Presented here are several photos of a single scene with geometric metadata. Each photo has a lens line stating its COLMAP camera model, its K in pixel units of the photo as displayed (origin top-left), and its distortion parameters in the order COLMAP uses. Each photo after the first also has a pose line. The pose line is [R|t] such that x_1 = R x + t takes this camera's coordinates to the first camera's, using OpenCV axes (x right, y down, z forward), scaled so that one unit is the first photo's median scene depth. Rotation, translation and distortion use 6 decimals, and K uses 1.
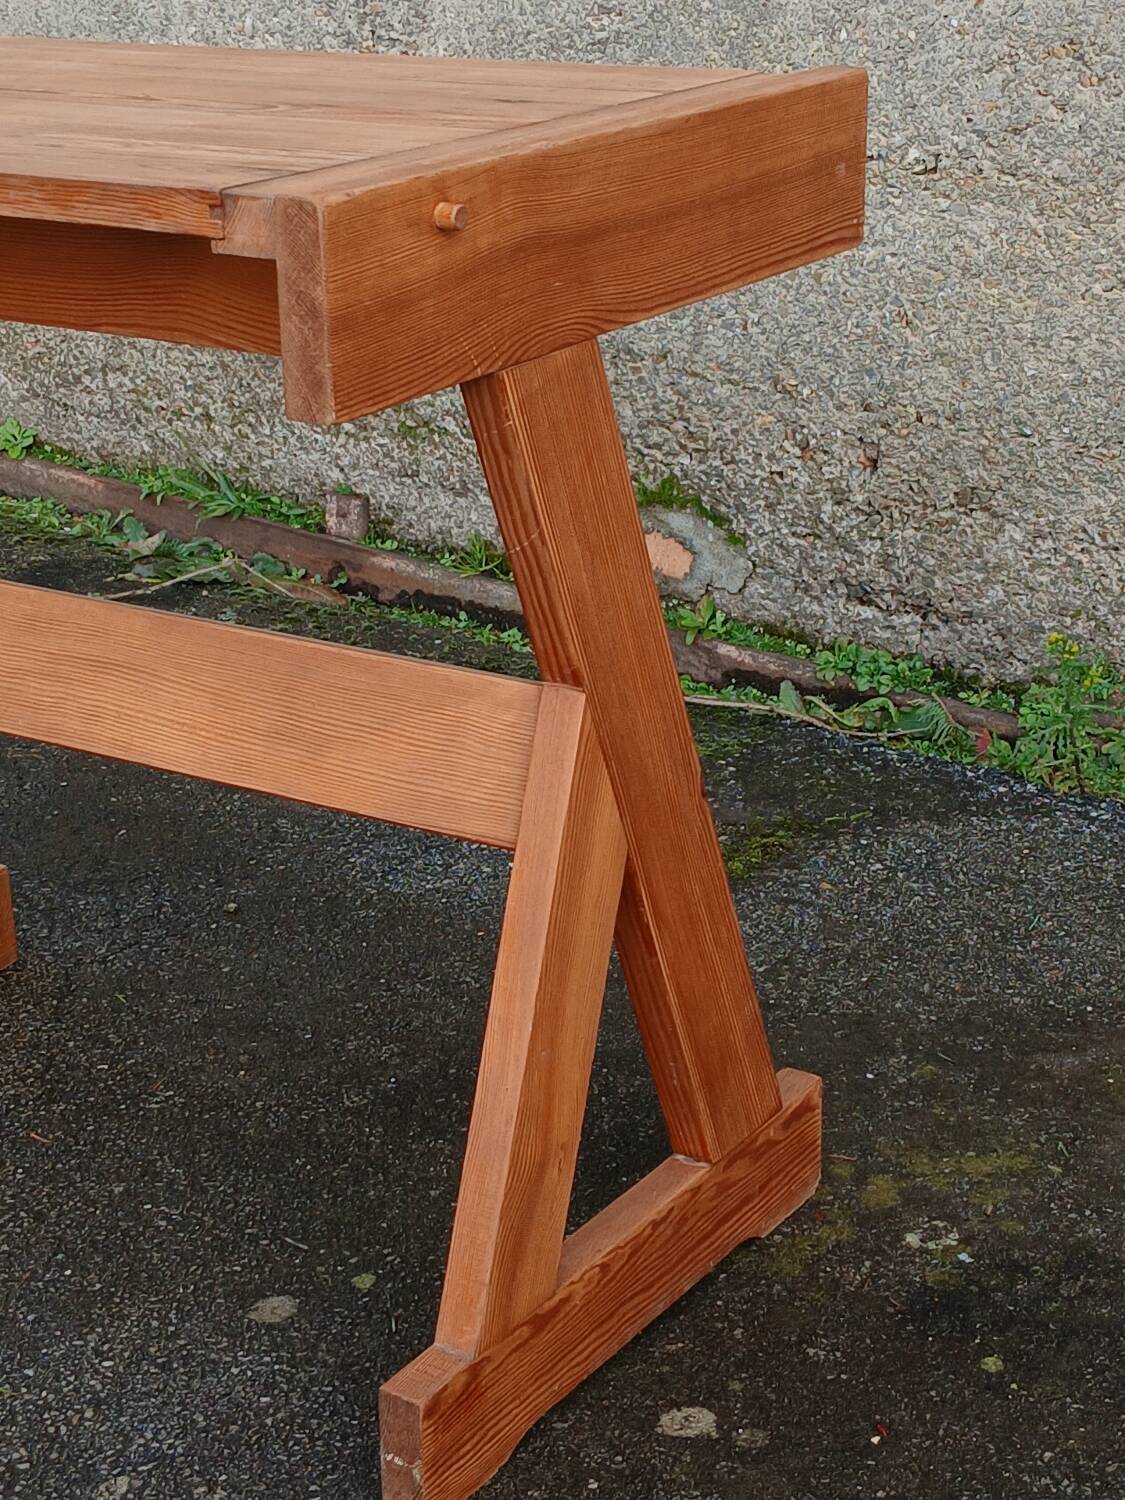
lens RADIAL K [[2720.4, 0, 559.3], [0, 2720.4, 760.2], [0, 0, 1]] dist [0.109653, 0.015098]
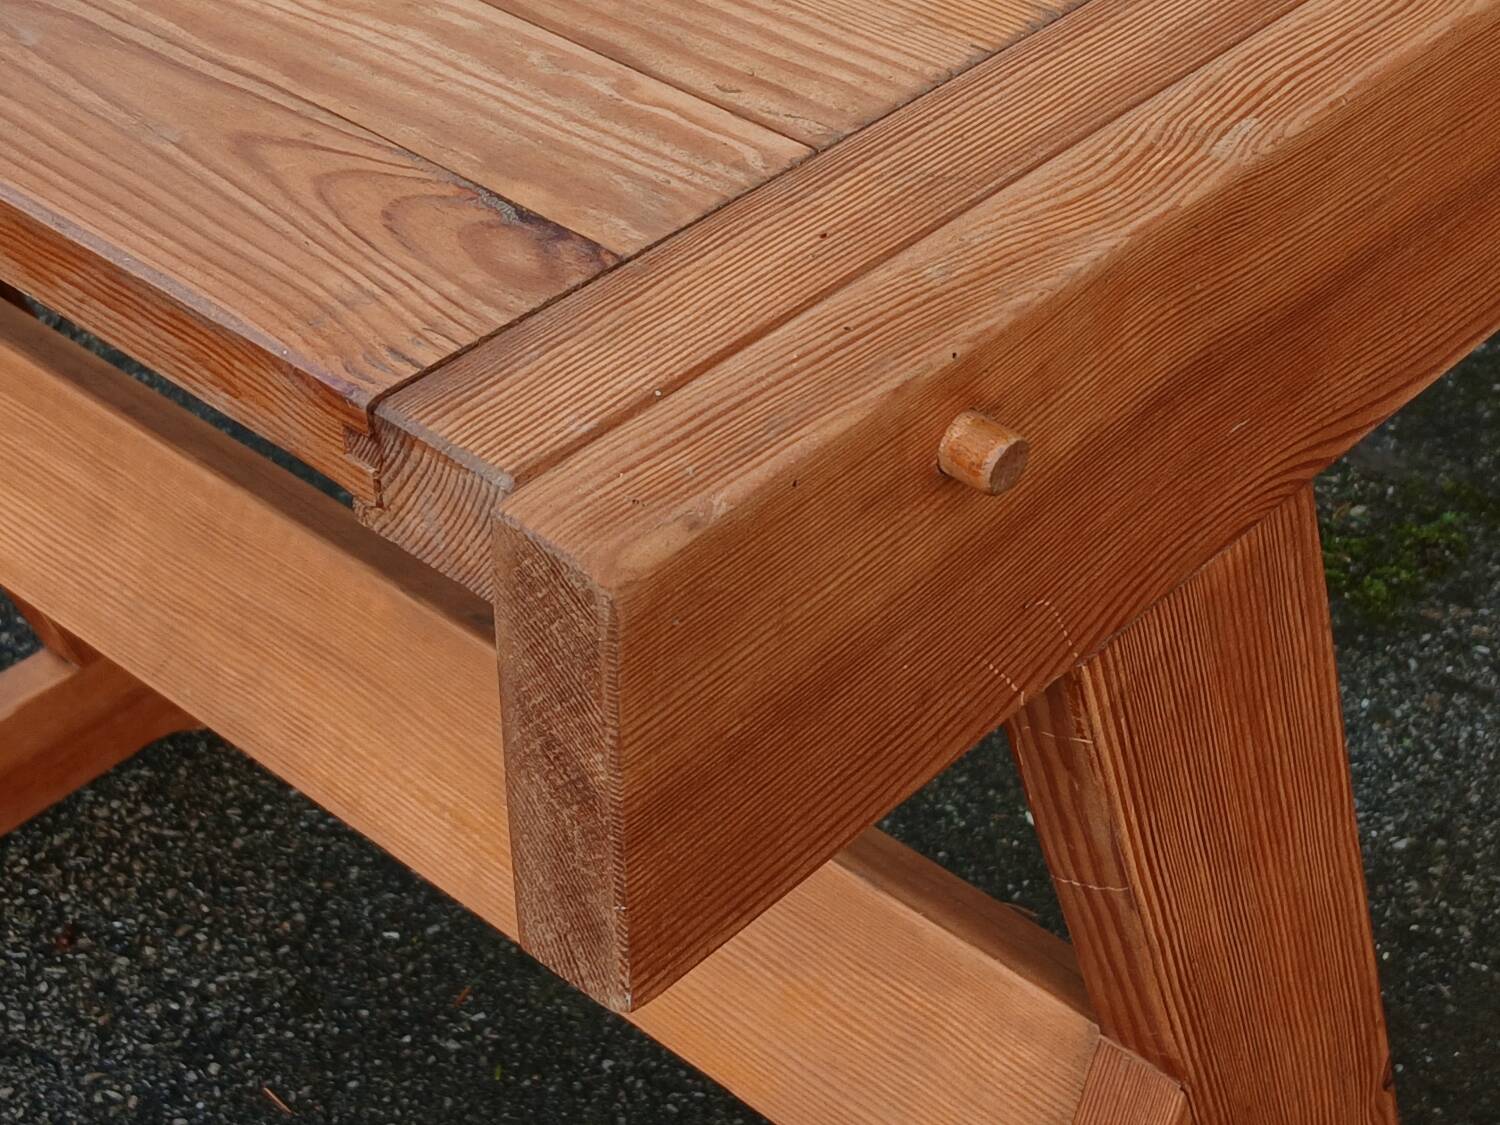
lens RADIAL K [[2736.0, 0, 745.2], [0, 2736.0, 563.7], [0, 0, 1]] dist [0.112388, -0.028785]
pose [[0.988356, 0.108895, -0.106276, -0.013793], [-0.070769, 0.947283, 0.312483, -0.138162], [0.134702, -0.301324, 0.943959, 0.288999]]
